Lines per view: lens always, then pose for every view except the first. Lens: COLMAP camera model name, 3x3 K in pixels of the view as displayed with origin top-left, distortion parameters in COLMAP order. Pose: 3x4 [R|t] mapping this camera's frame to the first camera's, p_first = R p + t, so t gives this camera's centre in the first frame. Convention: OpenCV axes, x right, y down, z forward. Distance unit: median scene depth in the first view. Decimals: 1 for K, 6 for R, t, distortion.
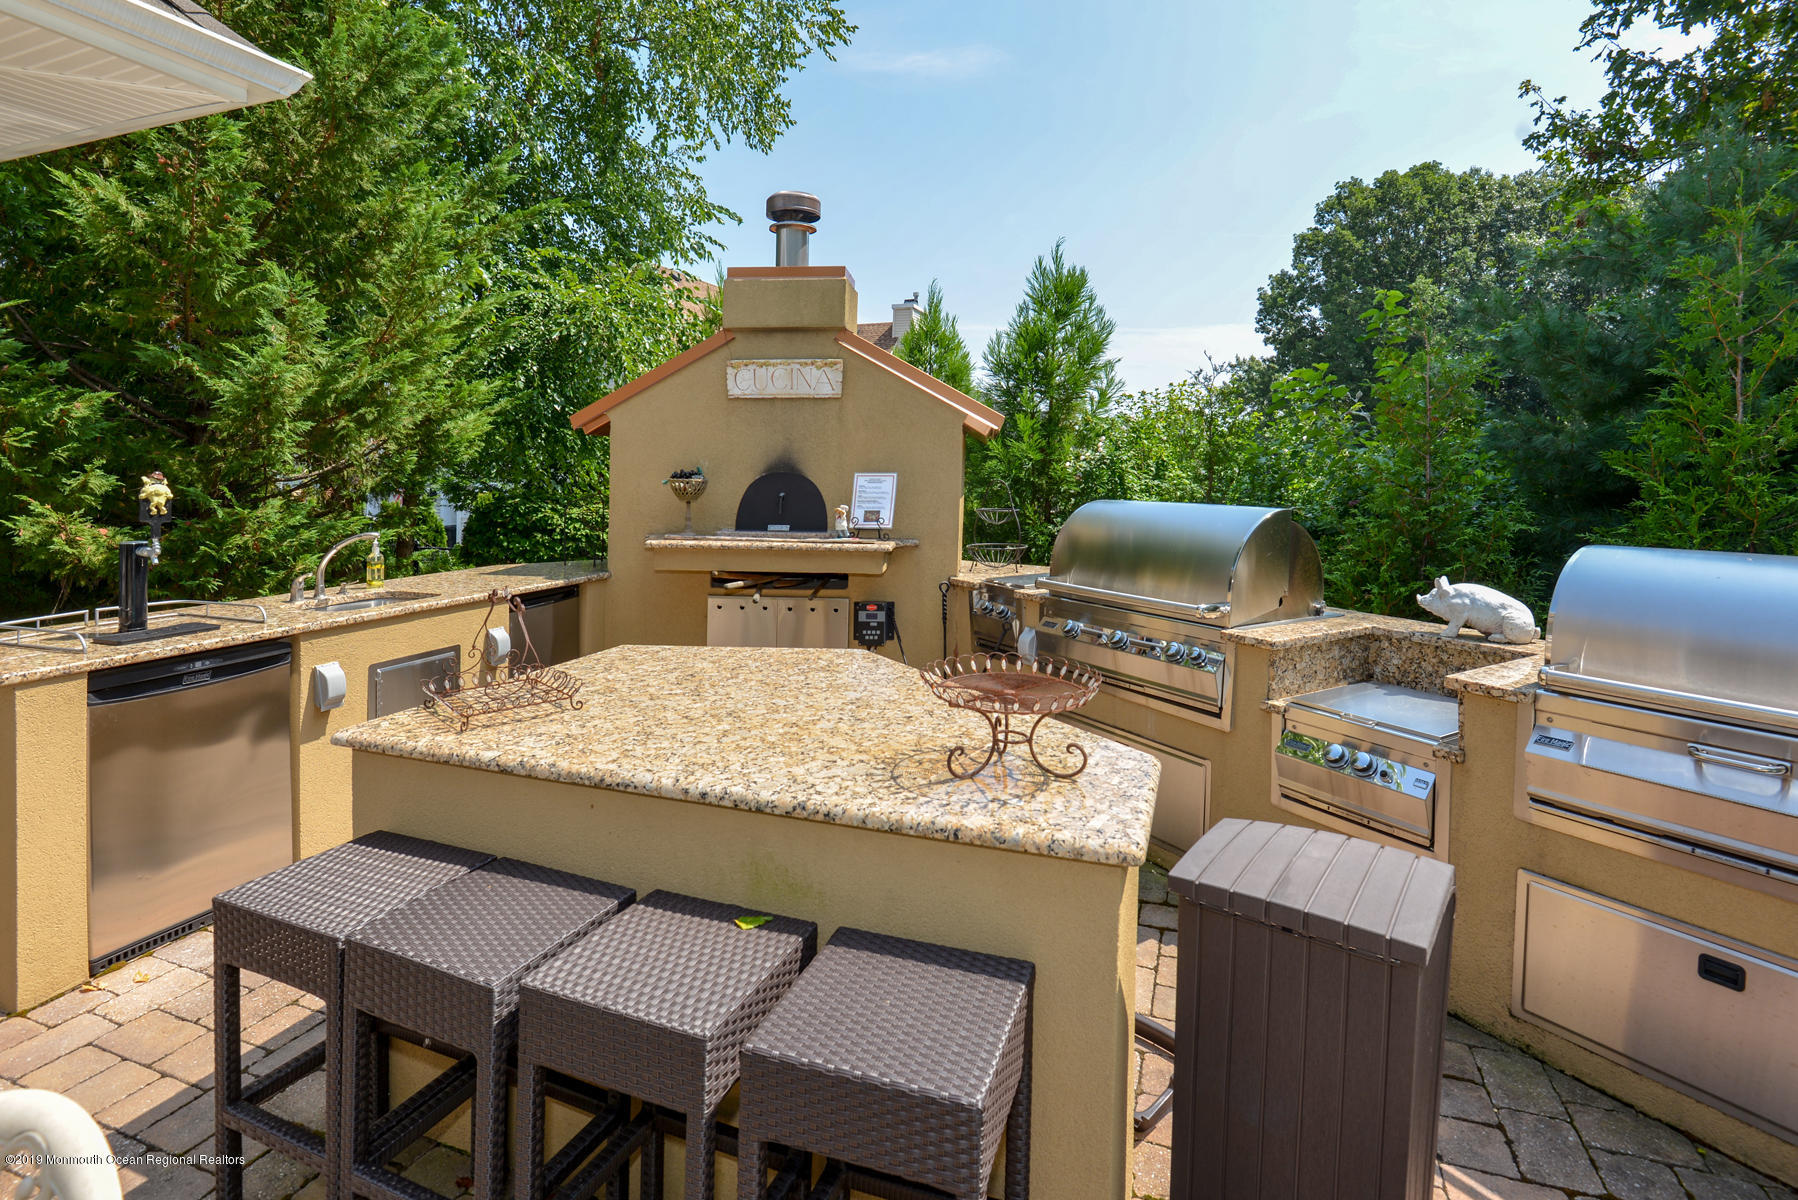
lens RADIAL K [[887.0, 0, 896.5], [0, 887.0, 496.2], [0, 0, 1]] dist [-0.004226, -0.000661]
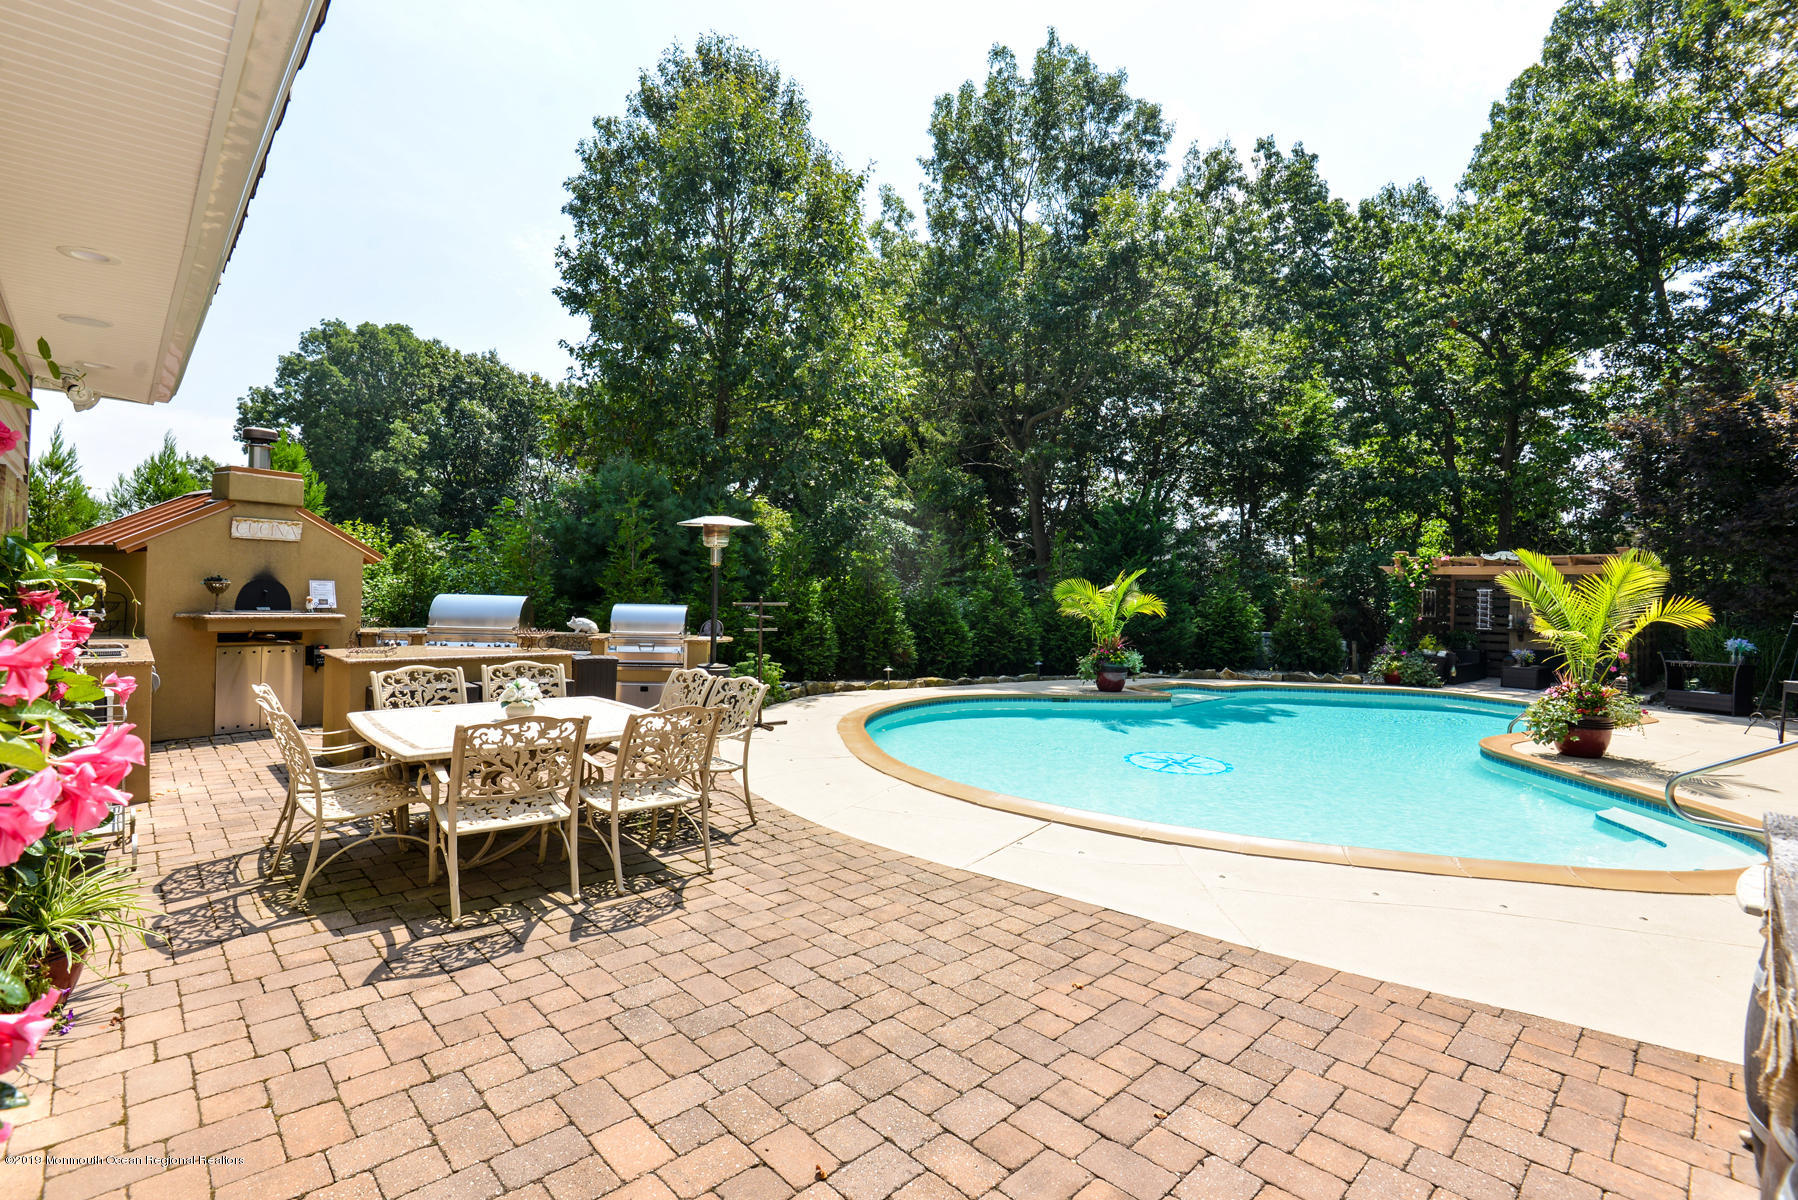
lens RADIAL K [[814.0, 0, 881.1], [0, 814.0, 591.7], [0, 0, 1]] dist [-0.000539, -0.000190]
pose [[0.450358, 0.010824, 0.892782, -0.095849], [0.001854, 0.999913, -0.013058, 0.002235], [-0.892846, 0.007536, 0.450299, -0.083945]]
